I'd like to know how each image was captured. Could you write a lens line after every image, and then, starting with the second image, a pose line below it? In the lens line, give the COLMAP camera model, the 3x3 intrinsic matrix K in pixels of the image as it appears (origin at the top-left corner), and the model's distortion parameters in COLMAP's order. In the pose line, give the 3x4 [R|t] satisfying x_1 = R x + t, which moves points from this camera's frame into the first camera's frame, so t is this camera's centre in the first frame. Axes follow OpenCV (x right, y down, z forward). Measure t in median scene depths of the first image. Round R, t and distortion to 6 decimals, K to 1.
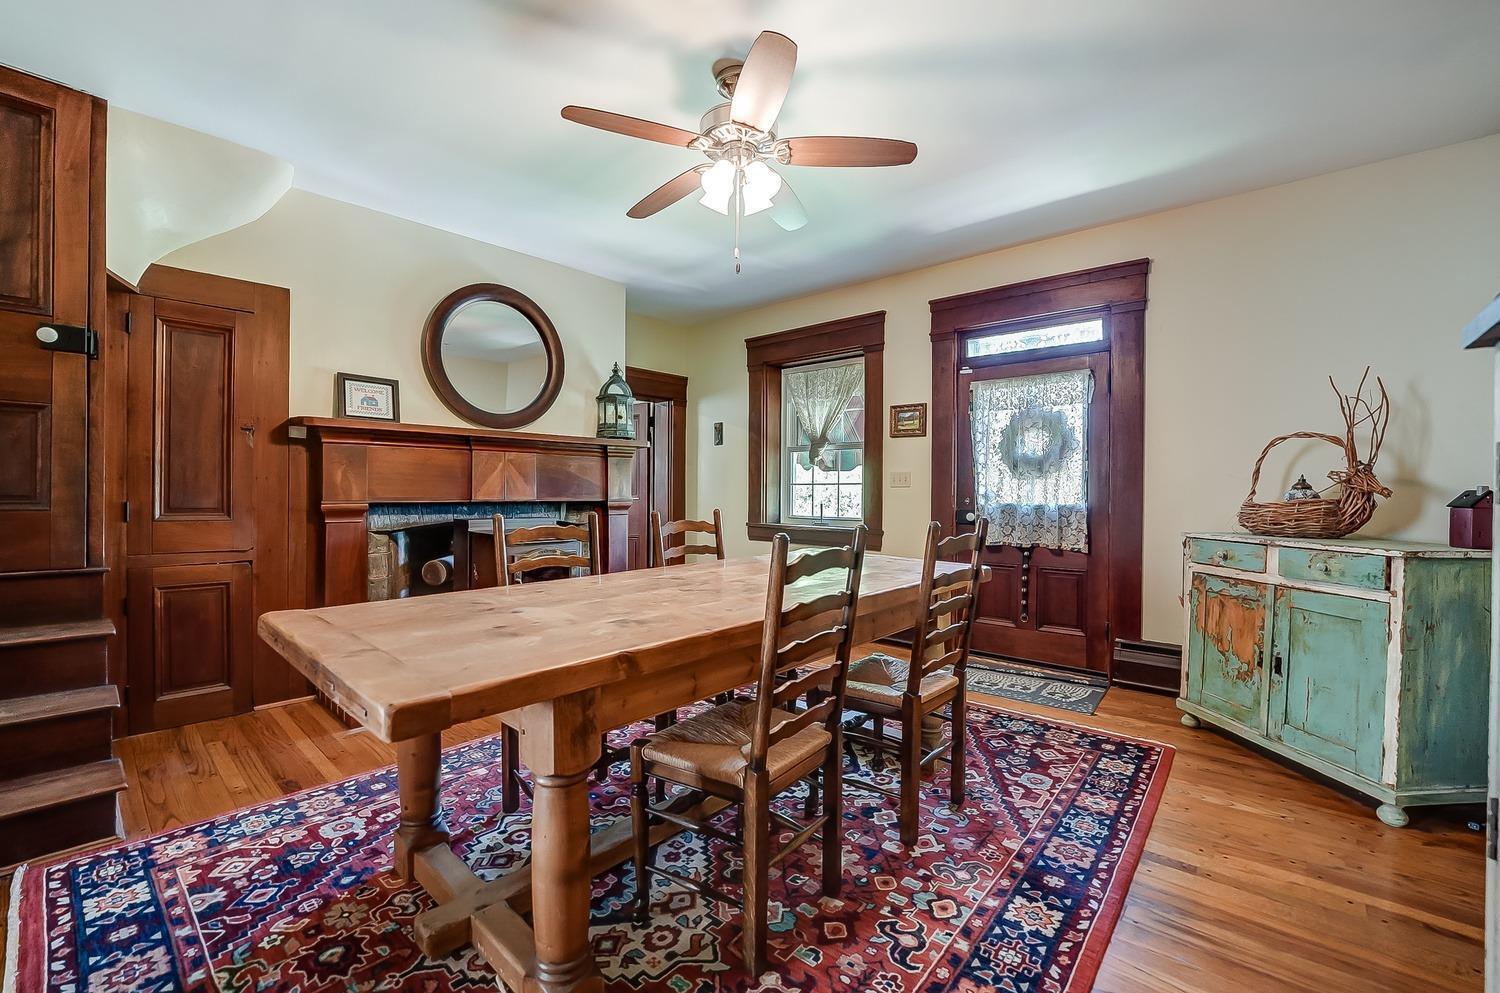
lens RADIAL K [[613.3, 0, 745.4], [0, 613.3, 492.9], [0, 0, 1]] dist [-0.000085, 0.000010]
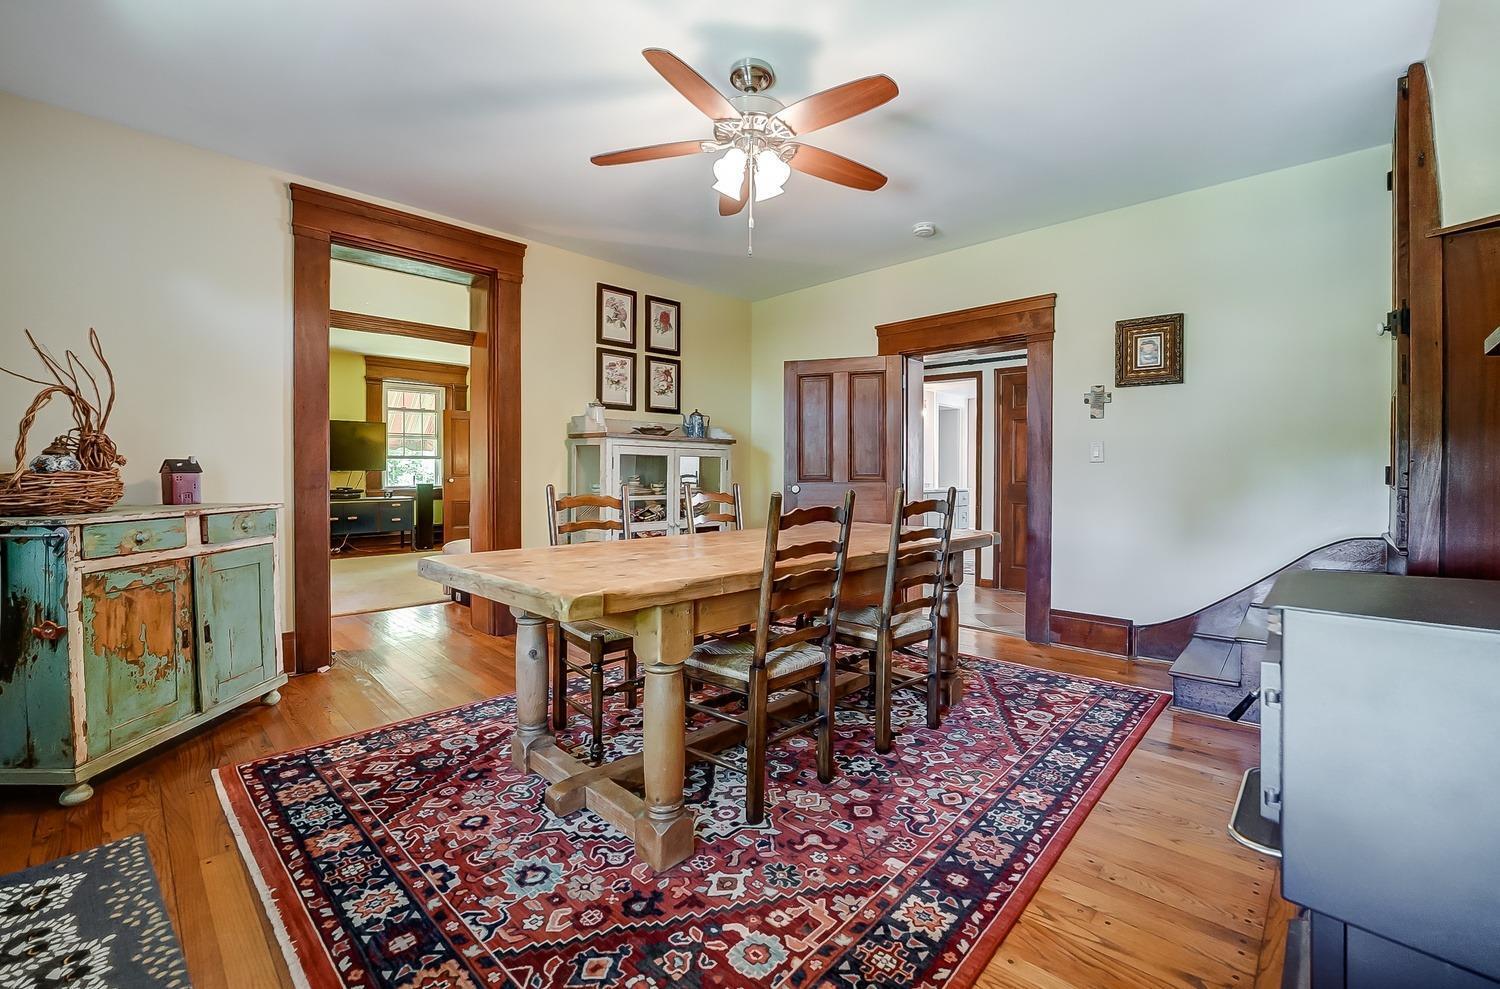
lens RADIAL K [[613.3, 0, 750.5], [0, 613.3, 481.3], [0, 0, 1]] dist [-0.000085, 0.000010]
pose [[-0.999316, -0.010400, 0.035500, -0.052236], [-0.009715, 0.999765, 0.019400, 0.004476], [-0.035693, 0.019042, -0.999181, 2.016863]]
